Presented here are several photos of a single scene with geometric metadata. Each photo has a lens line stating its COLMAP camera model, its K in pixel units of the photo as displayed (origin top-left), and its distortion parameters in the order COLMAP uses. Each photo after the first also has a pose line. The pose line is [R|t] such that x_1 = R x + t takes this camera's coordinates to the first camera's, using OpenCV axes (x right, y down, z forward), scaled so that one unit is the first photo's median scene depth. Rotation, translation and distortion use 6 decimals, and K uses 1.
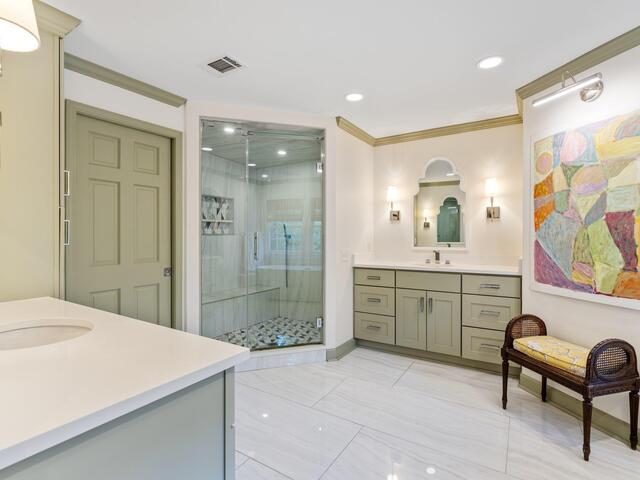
lens RADIAL K [[325.9, 0, 320.0], [0, 325.9, 240.0], [0, 0, 1]] dist [0.003101, 0.000696]
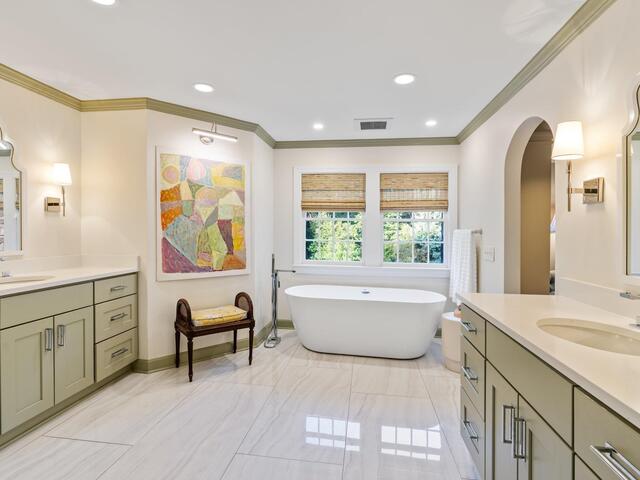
lens RADIAL K [[325.9, 0, 320.0], [0, 325.9, 240.0], [0, 0, 1]] dist [0.003101, 0.000696]
pose [[-0.427181, -0.015044, 0.904041, -0.686027], [0.011010, 0.999701, 0.021838, -0.011277], [-0.904099, 0.019282, -0.426888, 1.070456]]
